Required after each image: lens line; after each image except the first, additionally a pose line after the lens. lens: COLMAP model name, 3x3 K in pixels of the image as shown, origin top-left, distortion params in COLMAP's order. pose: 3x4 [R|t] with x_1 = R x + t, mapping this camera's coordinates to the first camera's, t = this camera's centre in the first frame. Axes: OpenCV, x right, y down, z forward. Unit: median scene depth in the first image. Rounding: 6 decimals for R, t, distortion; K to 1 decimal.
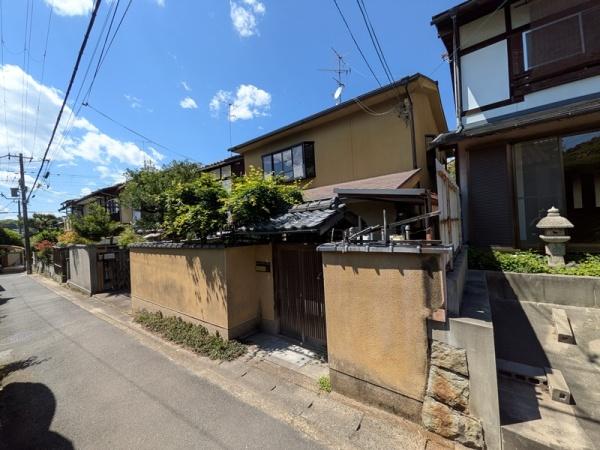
lens RADIAL K [[236.2, 0, 300.0], [0, 236.2, 222.5], [0, 0, 1]] dist [0.013558, -0.003462]
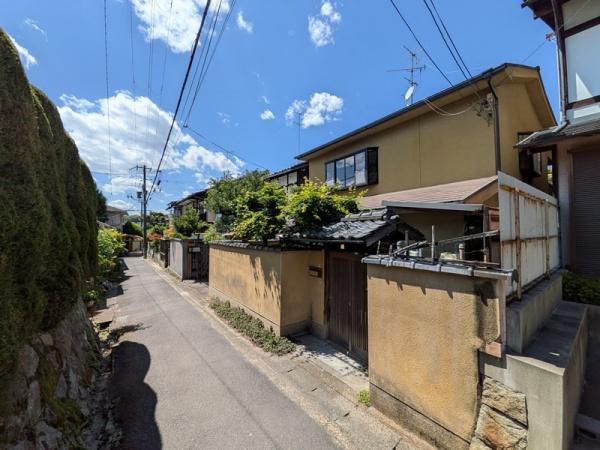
lens RADIAL K [[236.2, 0, 300.0], [0, 236.2, 222.5], [0, 0, 1]] dist [0.013558, -0.003462]
pose [[0.960750, 0.040677, -0.274416, 0.061826], [-0.044855, 0.998953, -0.008964, -0.019302], [0.273764, 0.020921, 0.961569, -0.029333]]
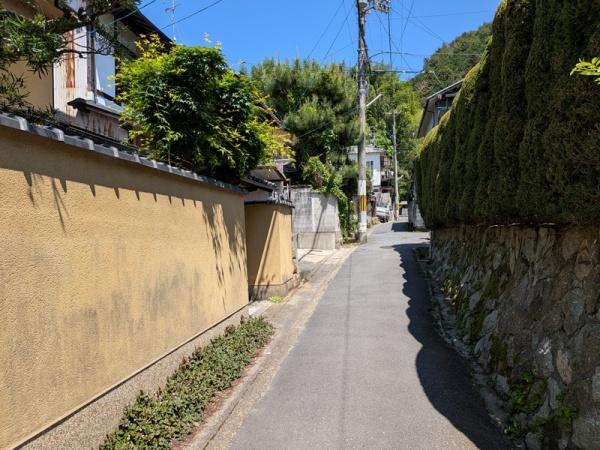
lens RADIAL K [[433.5, 0, 287.5], [0, 433.5, 223.4], [0, 0, 1]] dist [0.061646, -0.104416]
pose [[-0.441293, 0.079951, 0.893794, -1.552670], [0.040613, 0.996782, -0.069111, 0.296060], [-0.896444, 0.005802, -0.443120, 1.457792]]
